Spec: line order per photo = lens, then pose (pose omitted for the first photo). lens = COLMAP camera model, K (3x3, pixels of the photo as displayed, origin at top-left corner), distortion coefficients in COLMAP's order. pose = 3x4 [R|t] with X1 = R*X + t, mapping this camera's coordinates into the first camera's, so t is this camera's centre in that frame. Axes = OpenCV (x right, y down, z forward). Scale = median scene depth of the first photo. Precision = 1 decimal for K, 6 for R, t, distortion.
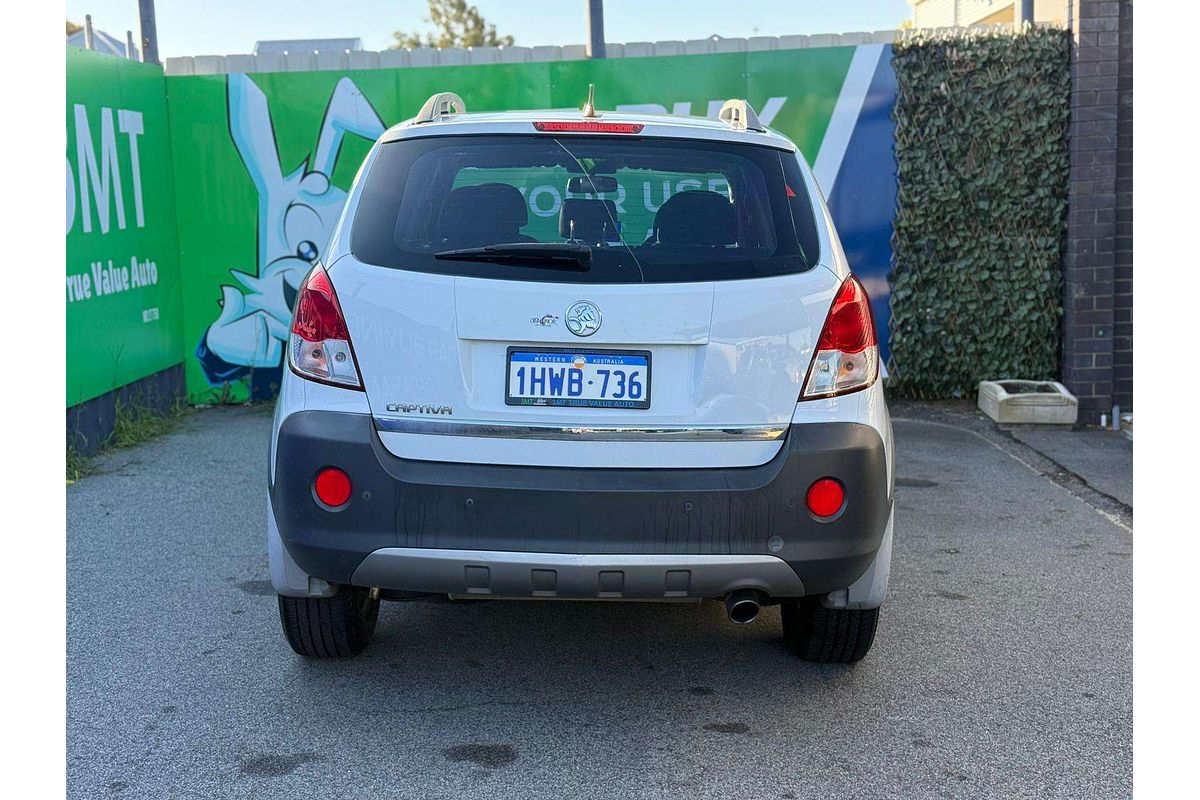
lens RADIAL K [[1483.0, 0, 600.0], [0, 1483.0, 400.0], [0, 0, 1]] dist [0.223218, -0.492082]
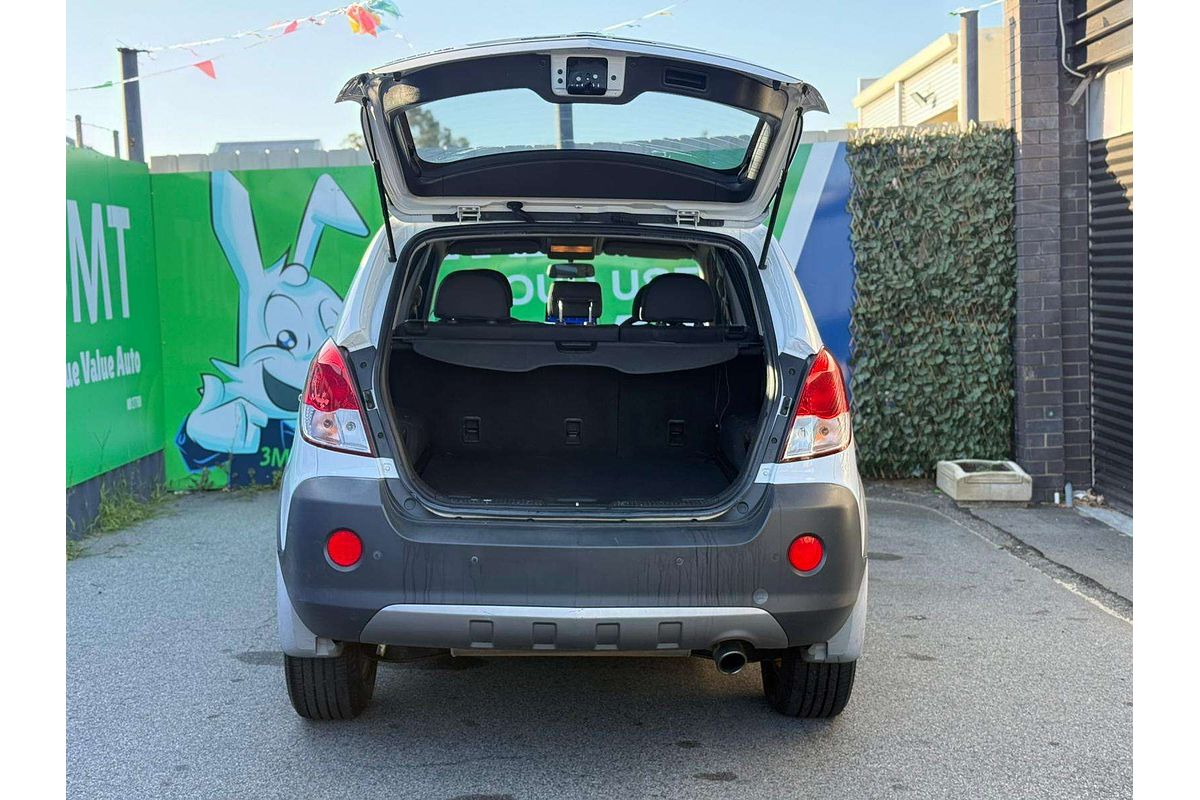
lens RADIAL K [[1485.8, 0, 595.9], [0, 1485.8, 392.1], [0, 0, 1]] dist [0.203660, -0.376642]
pose [[0.999567, -0.007176, 0.028542, -0.012880], [0.009142, 0.997549, -0.069376, 0.010135], [-0.027974, 0.069607, 0.997182, -0.032440]]
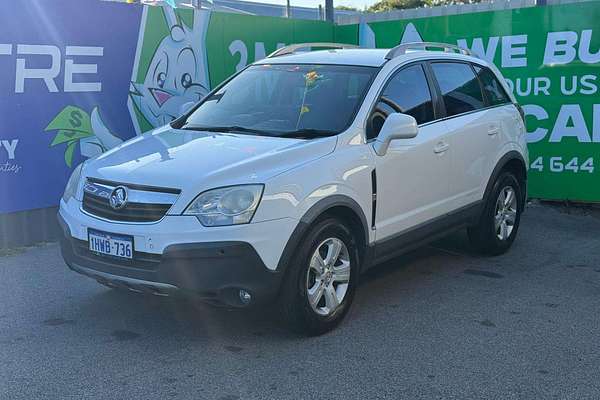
lens RADIAL K [[833.1, 0, 300.0], [0, 833.1, 200.0], [0, 0, 1]] dist [0.237555, -0.543690]
pose [[0.805408, 0.096316, -0.584842, 0.374791], [-0.092522, 0.995043, 0.036456, -0.016094], [0.585454, 0.024749, 0.810327, 0.052511]]
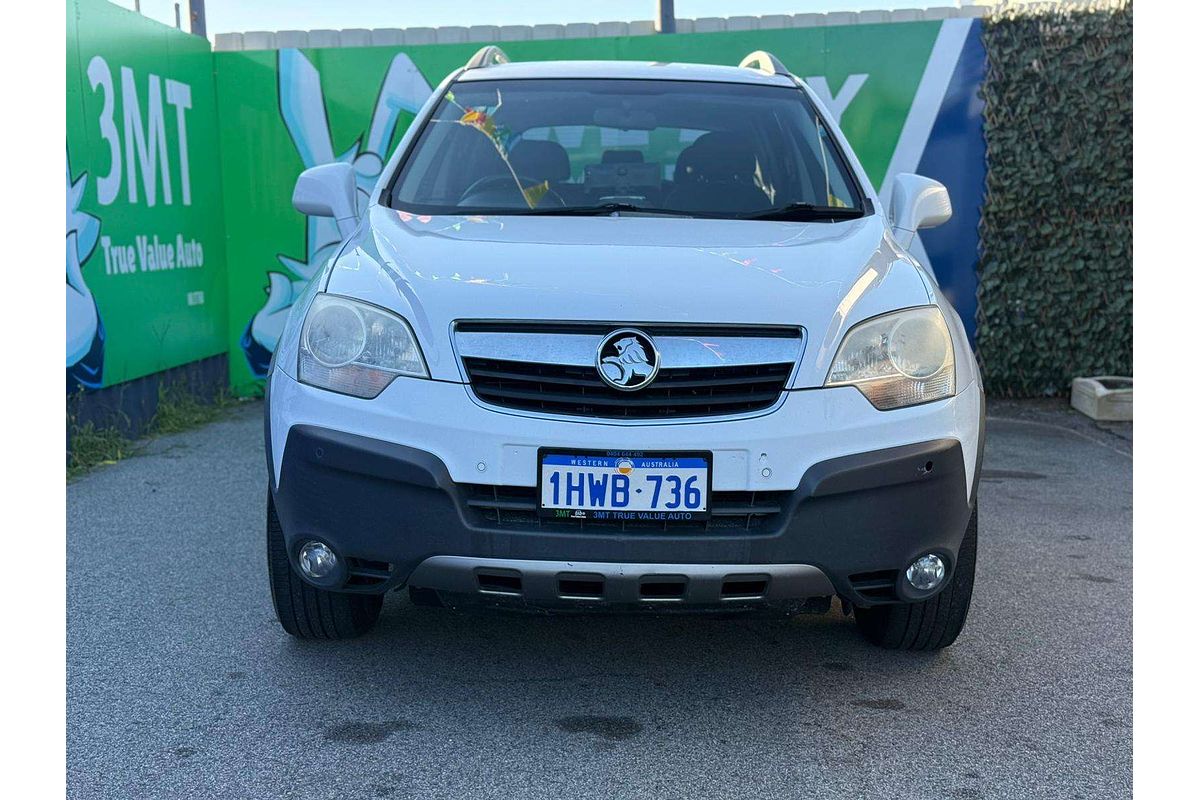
lens RADIAL K [[1483.0, 0, 600.0], [0, 1483.0, 400.0], [0, 0, 1]] dist [0.223218, -0.492082]
pose [[0.999881, 0.008483, -0.012847, -0.030472], [-0.008864, 0.999513, -0.029903, 0.032747], [0.012587, 0.030013, 0.999470, 0.058872]]
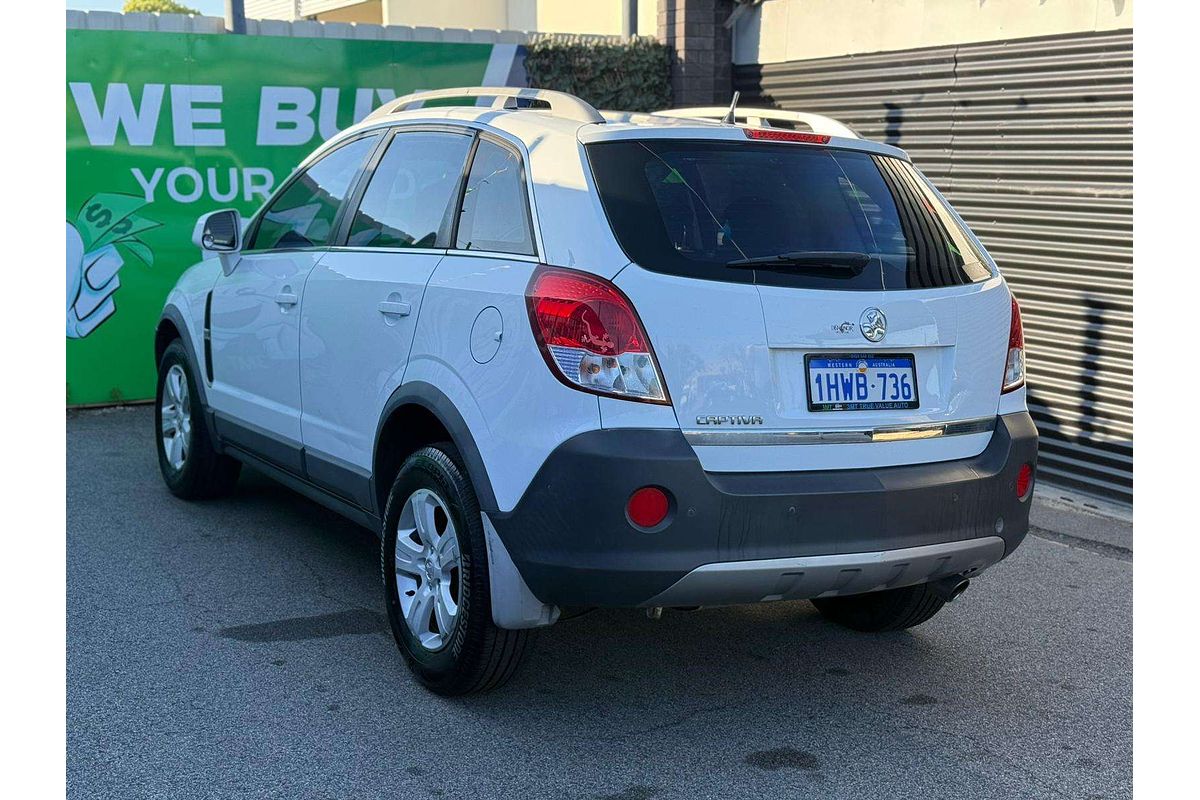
lens RADIAL K [[1485.8, 0, 595.9], [0, 1485.8, 392.1], [0, 0, 1]] dist [0.203660, -0.376642]
pose [[0.861404, -0.047019, 0.505739, -0.300232], [0.043081, 0.998881, 0.019489, -0.015492], [-0.506090, 0.004999, 0.862466, 0.083408]]
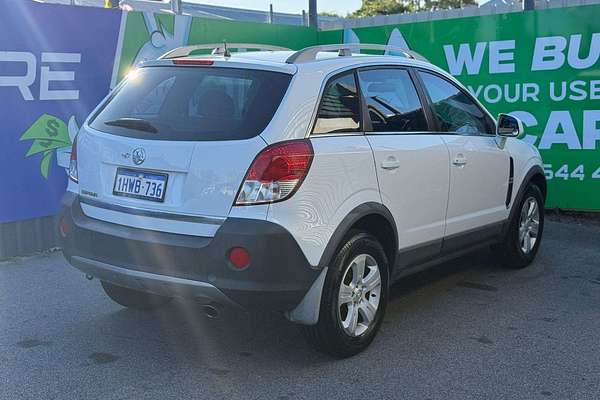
lens RADIAL K [[833.1, 0, 300.0], [0, 833.1, 200.0], [0, 0, 1]] dist [0.237555, -0.543690]
pose [[0.818431, 0.086467, -0.568062, 0.356475], [-0.086179, 0.995902, 0.027429, -0.019160], [0.568106, 0.026507, 0.822529, 0.070925]]
